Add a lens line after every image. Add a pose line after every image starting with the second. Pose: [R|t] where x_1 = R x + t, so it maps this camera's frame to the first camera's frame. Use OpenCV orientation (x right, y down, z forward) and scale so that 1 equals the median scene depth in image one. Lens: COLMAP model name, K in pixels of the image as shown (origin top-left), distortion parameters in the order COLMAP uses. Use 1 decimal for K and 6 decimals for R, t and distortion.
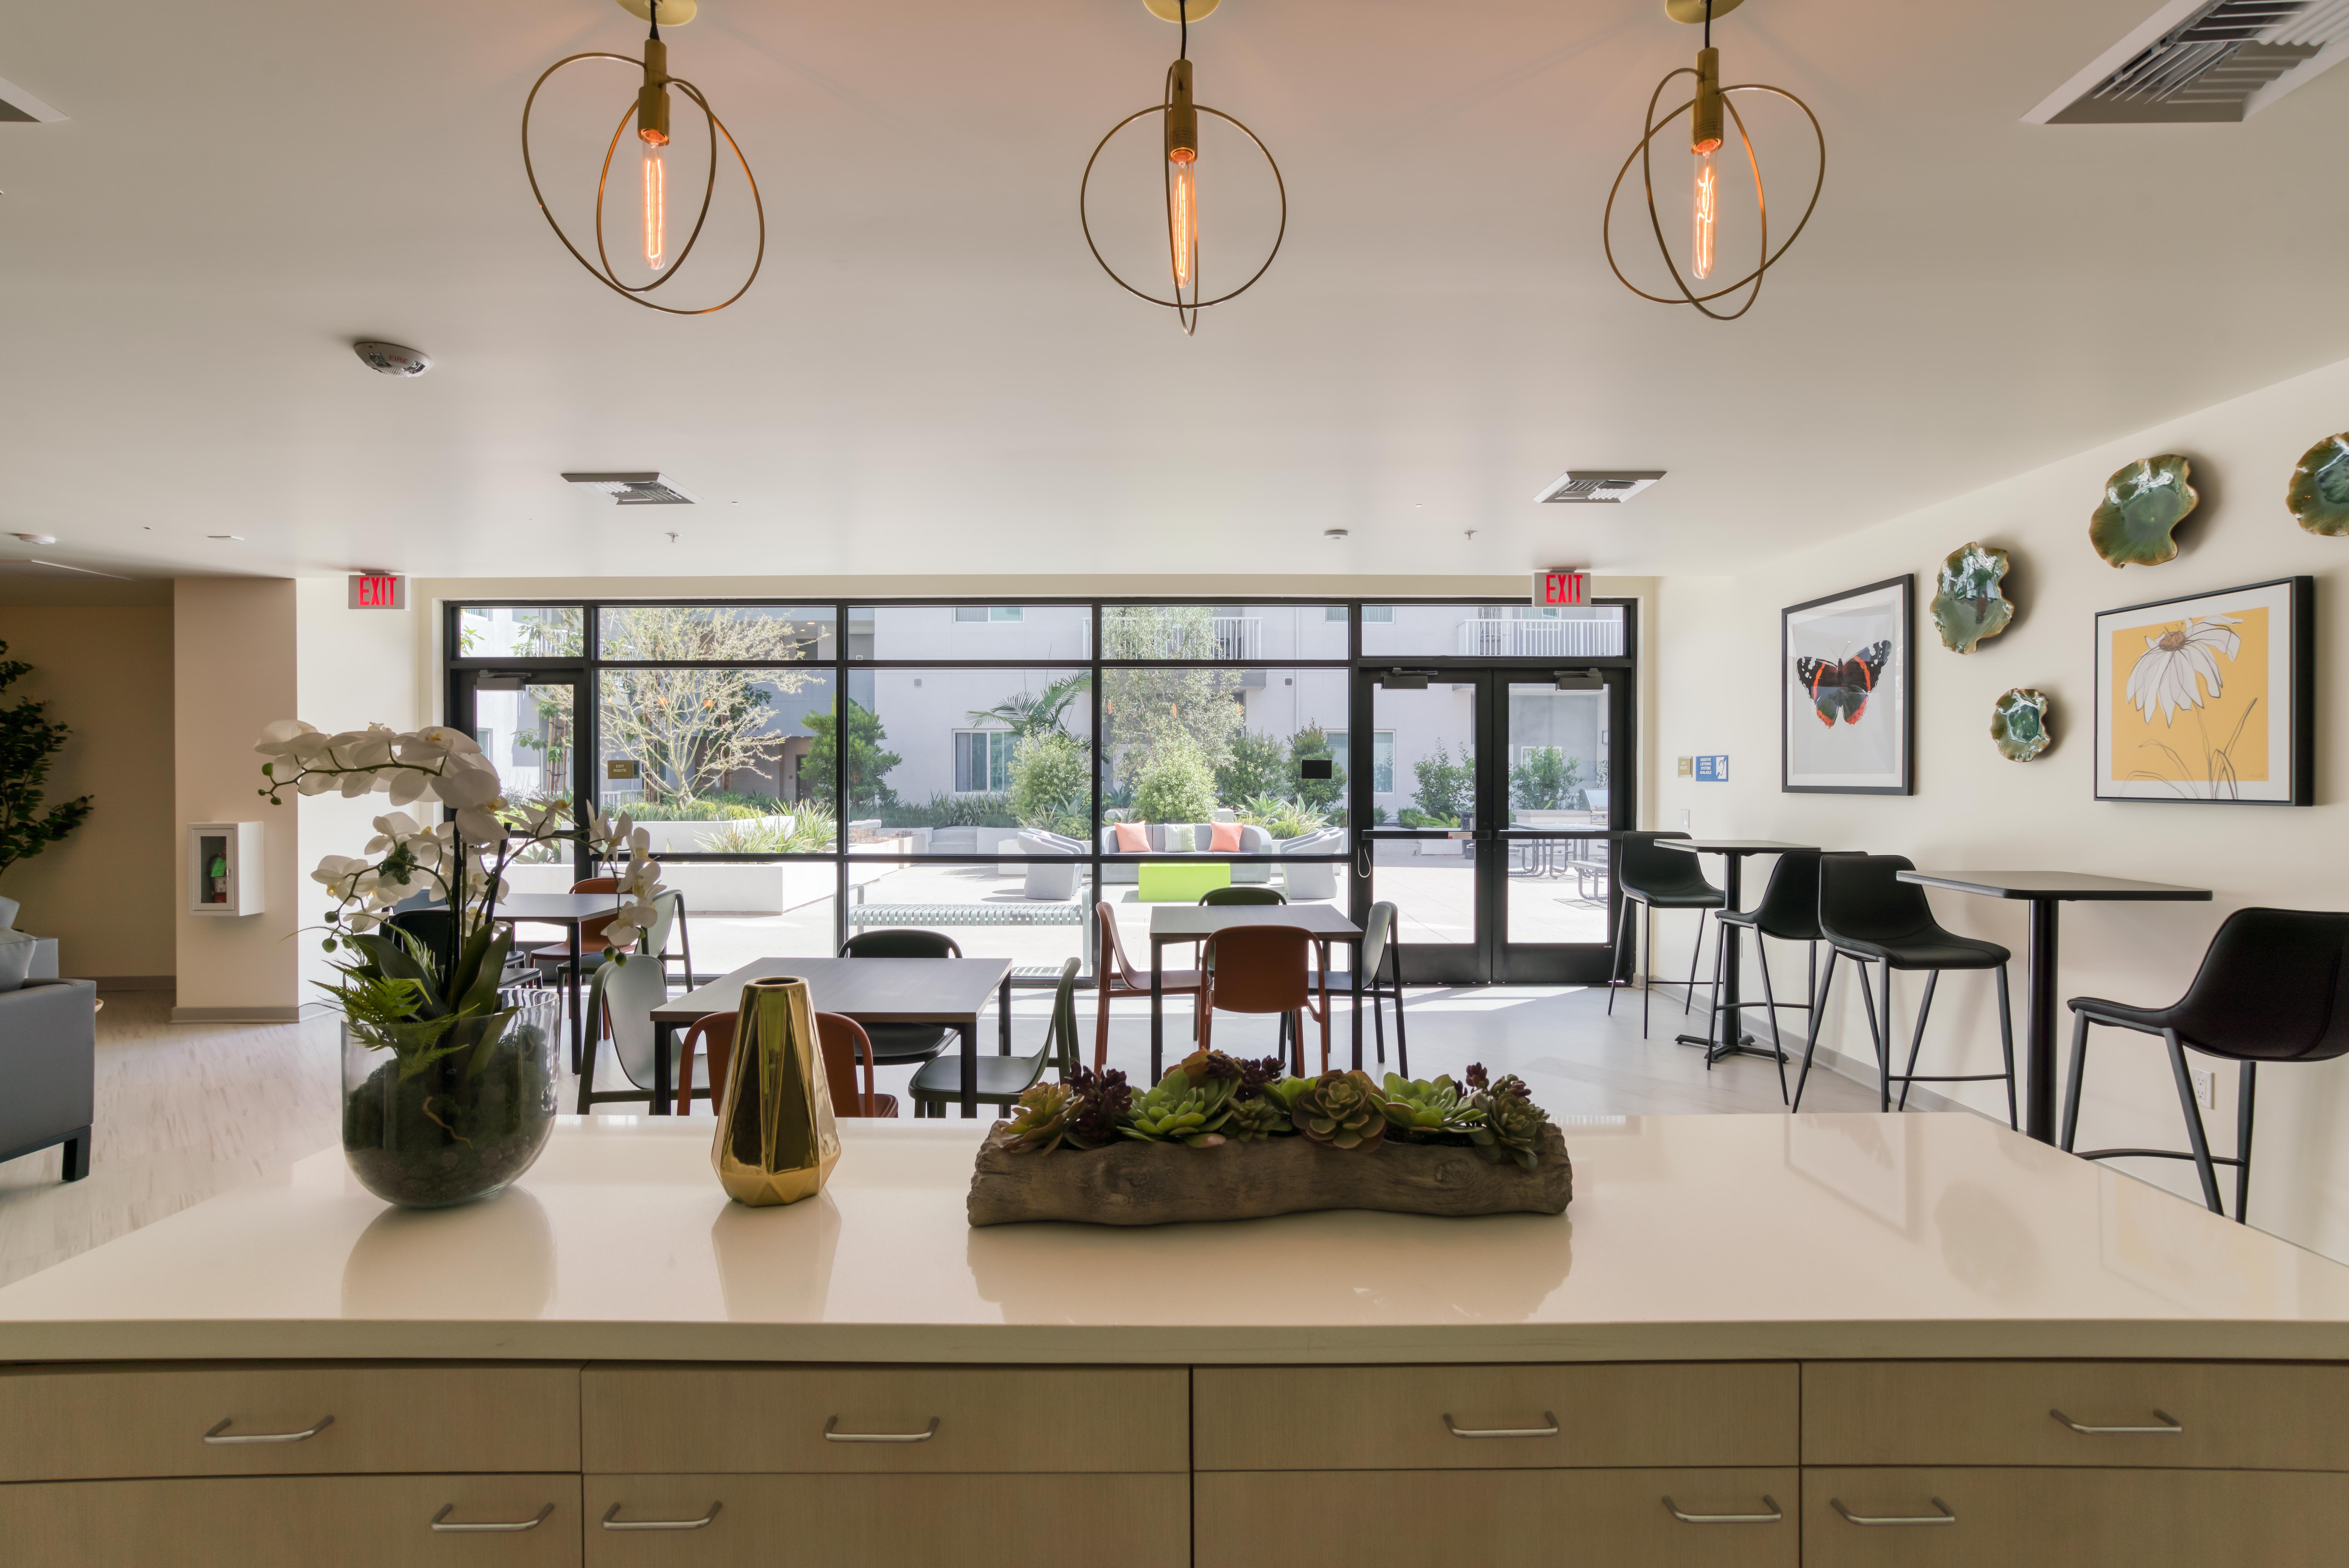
lens RADIAL K [[1057.2, 0, 1174.5], [0, 1057.2, 784.0], [0, 0, 1]] dist [0.000987, 0.000753]
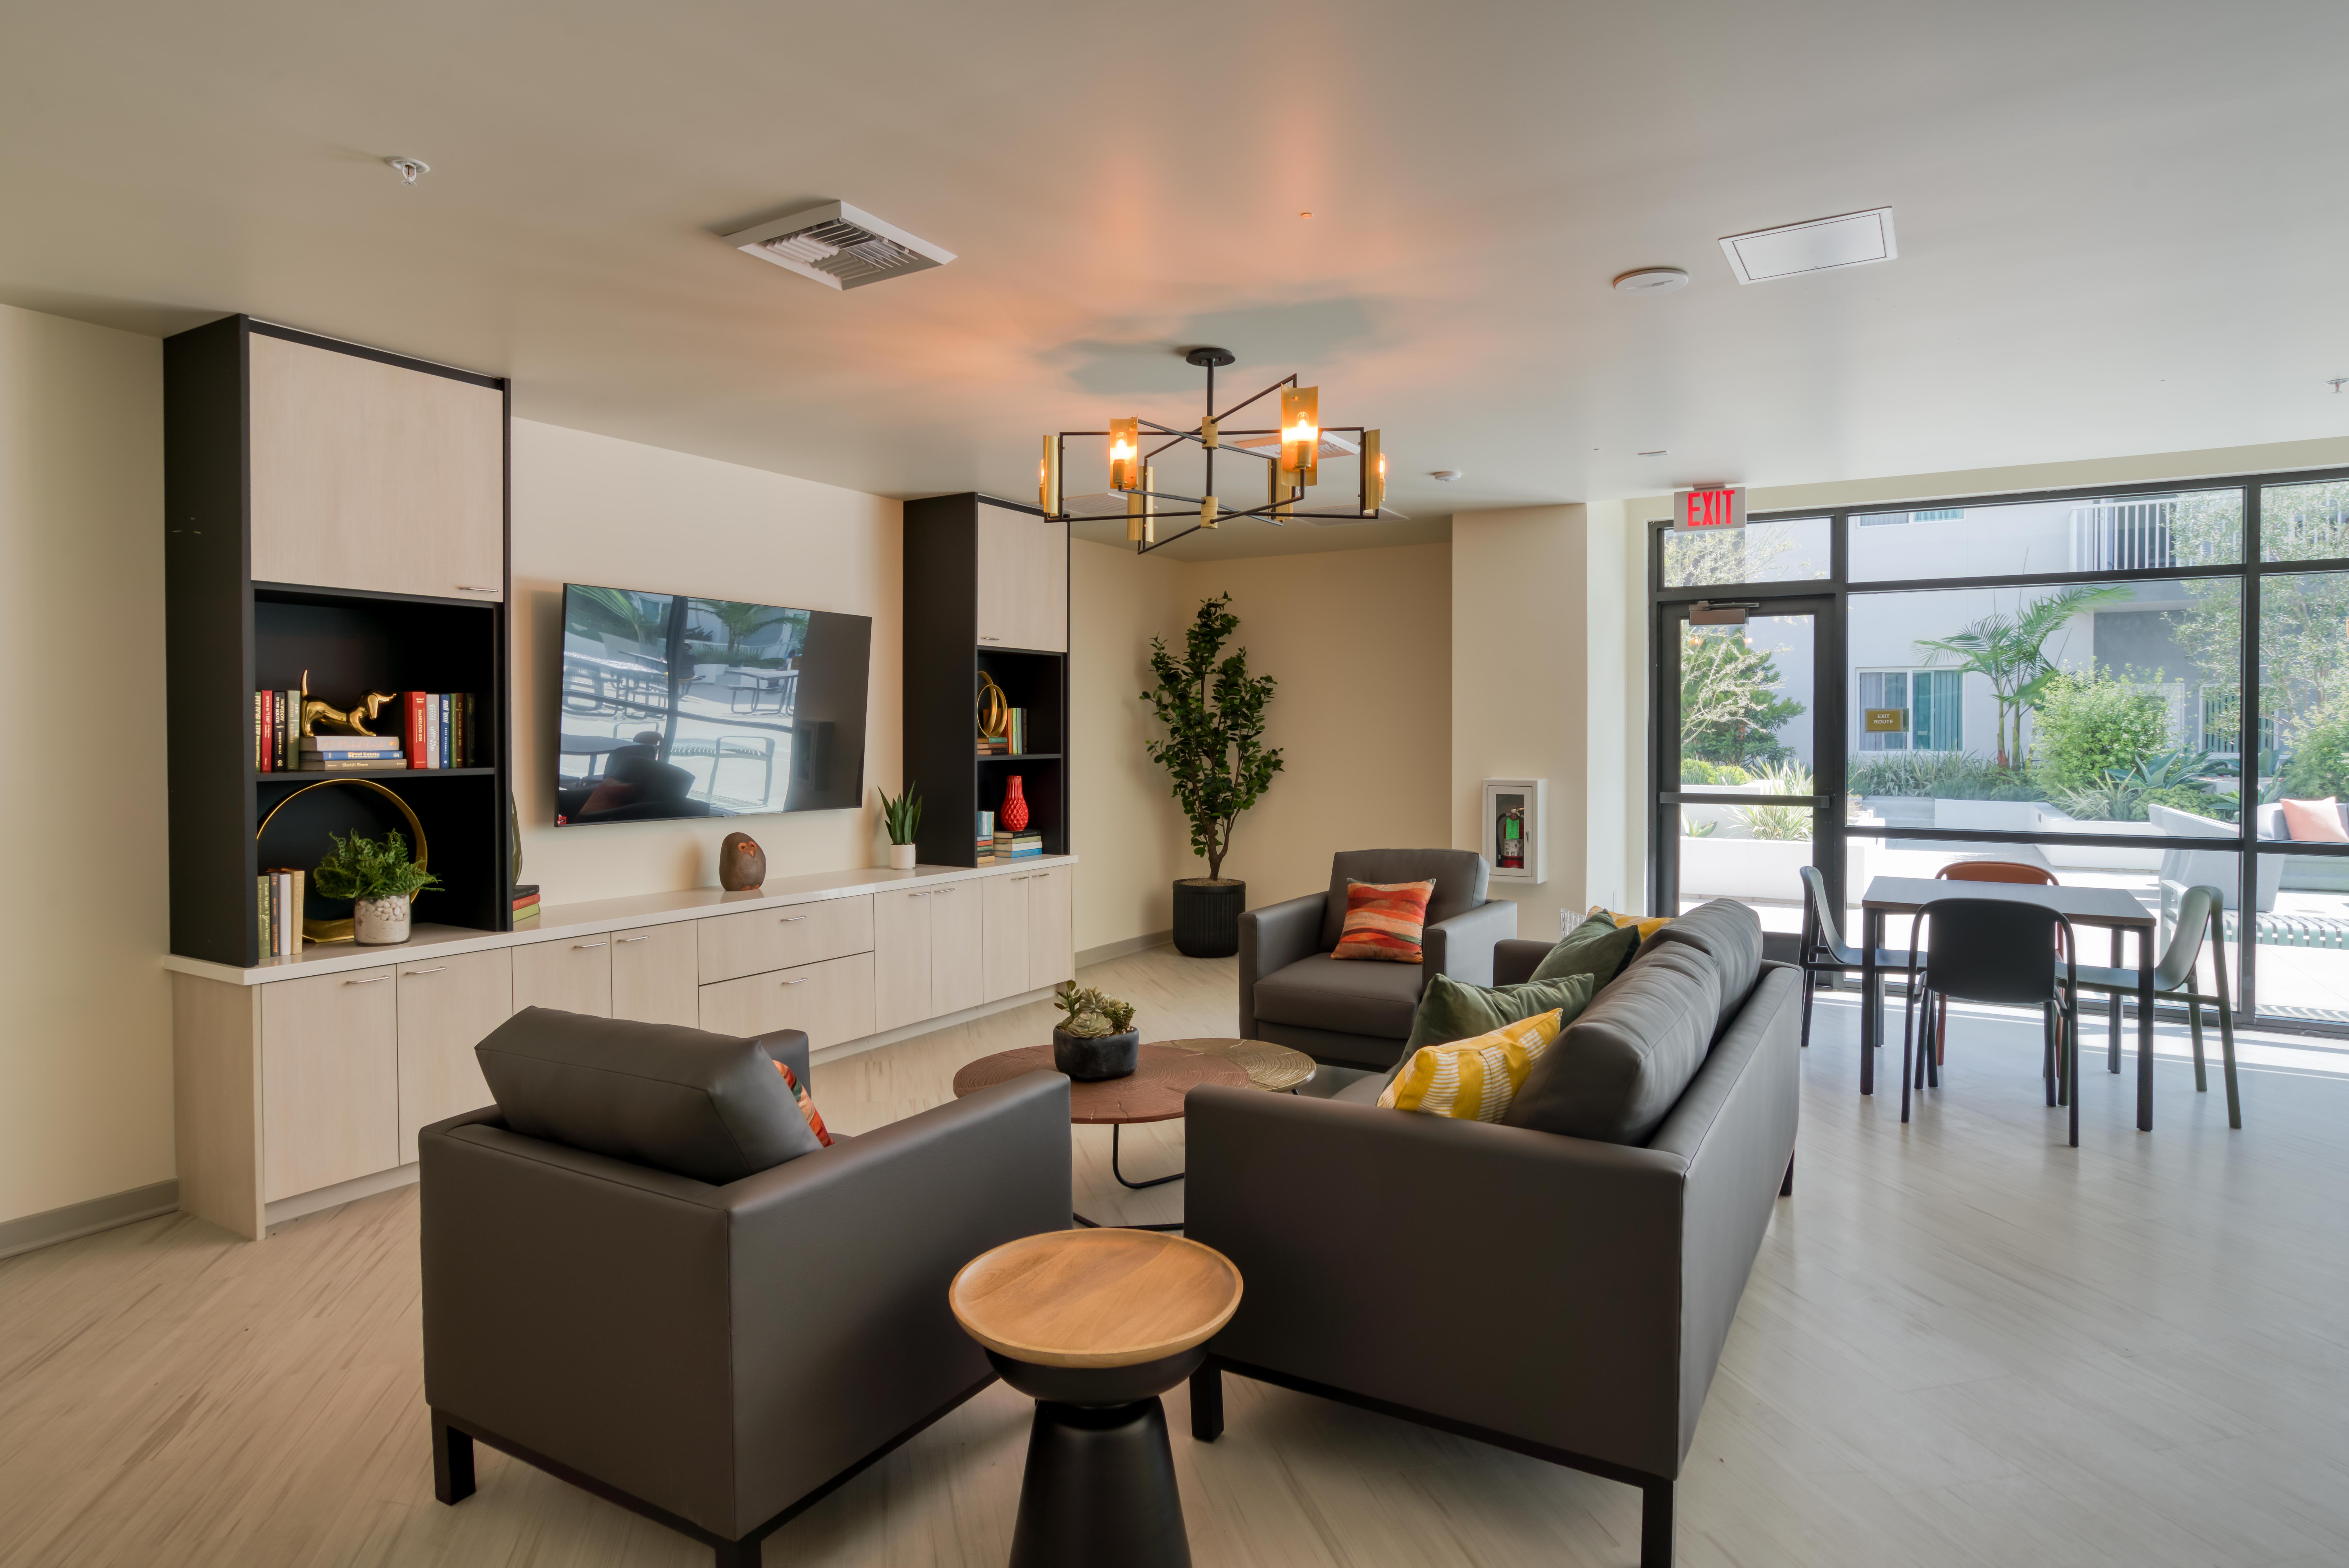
lens RADIAL K [[1274.8, 0, 1174.5], [0, 1274.8, 784.0], [0, 0, 1]] dist [-0.078482, 0.000411]
pose [[0.857836, 0.020080, -0.513530, -0.501980], [-0.002141, 0.999367, 0.035500, 0.002216], [0.513918, -0.029354, 0.857337, -0.067589]]
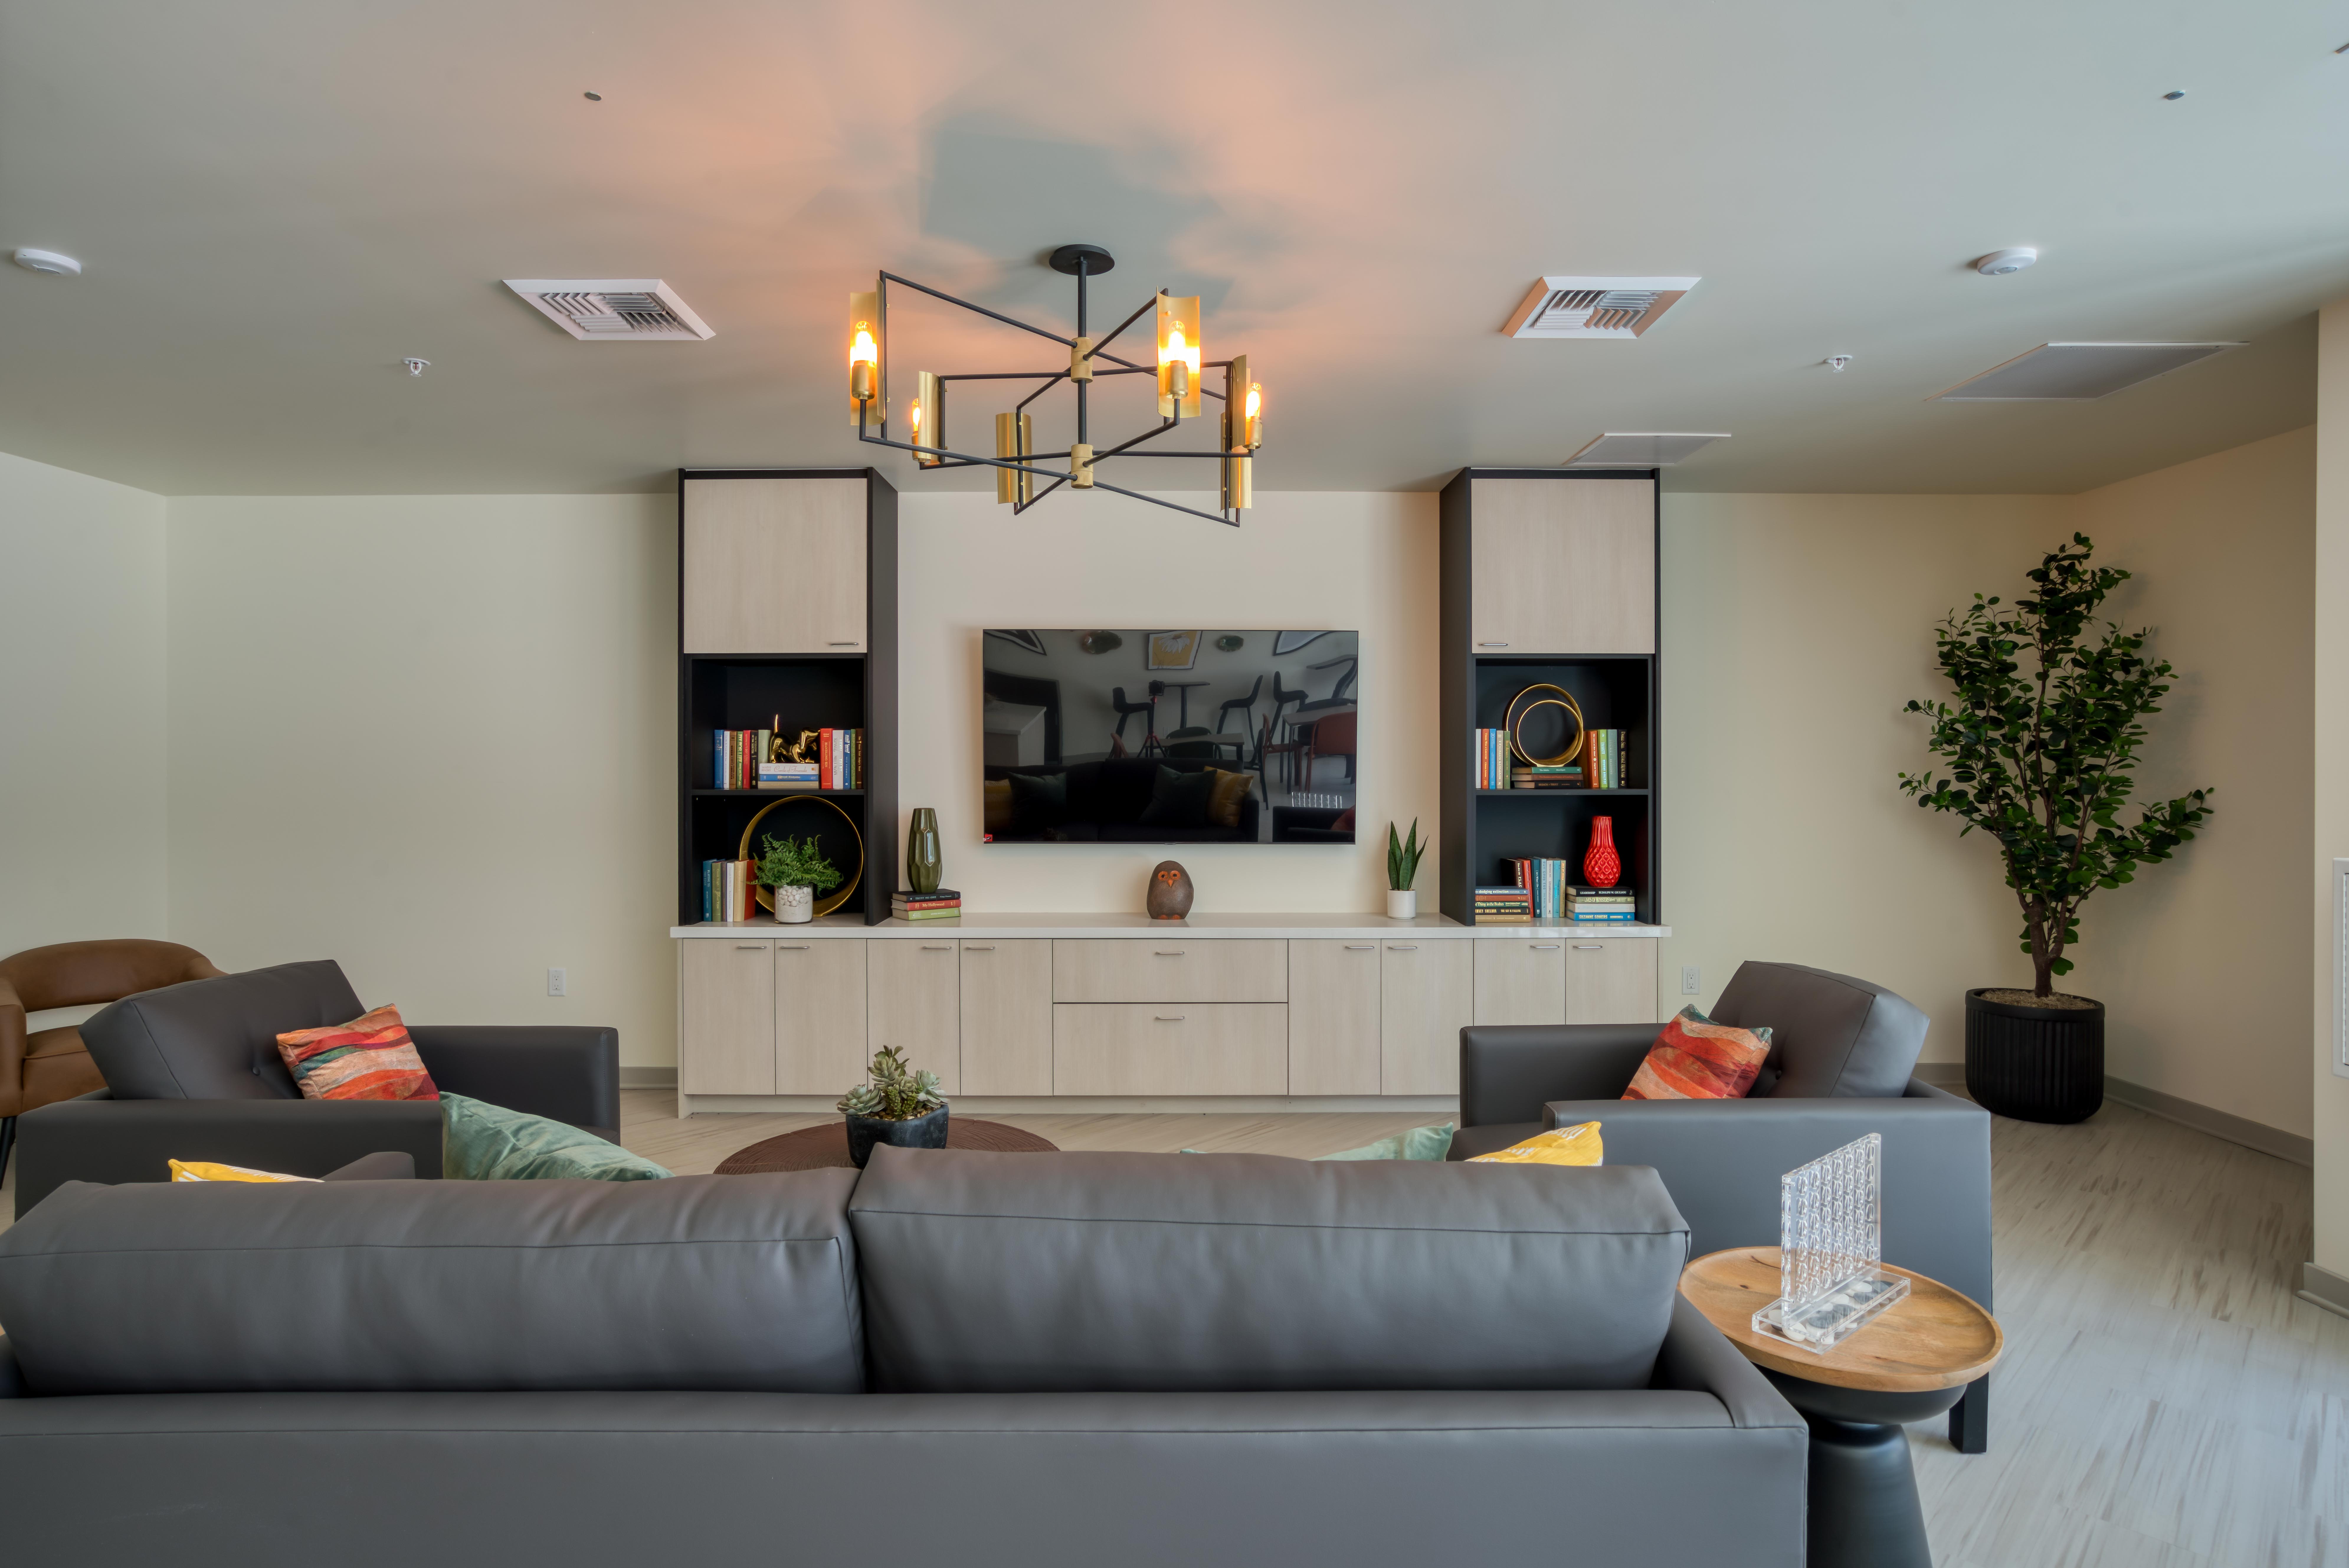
lens RADIAL K [[1230.2, 0, 1174.5], [0, 1230.2, 784.0], [0, 0, 1]] dist [-0.076645, 0.044765]
pose [[-0.012701, 0.021895, -0.999680, -0.380453], [-0.003999, 0.999751, 0.021947, -0.003181], [0.999911, 0.004276, -0.012610, 0.455928]]
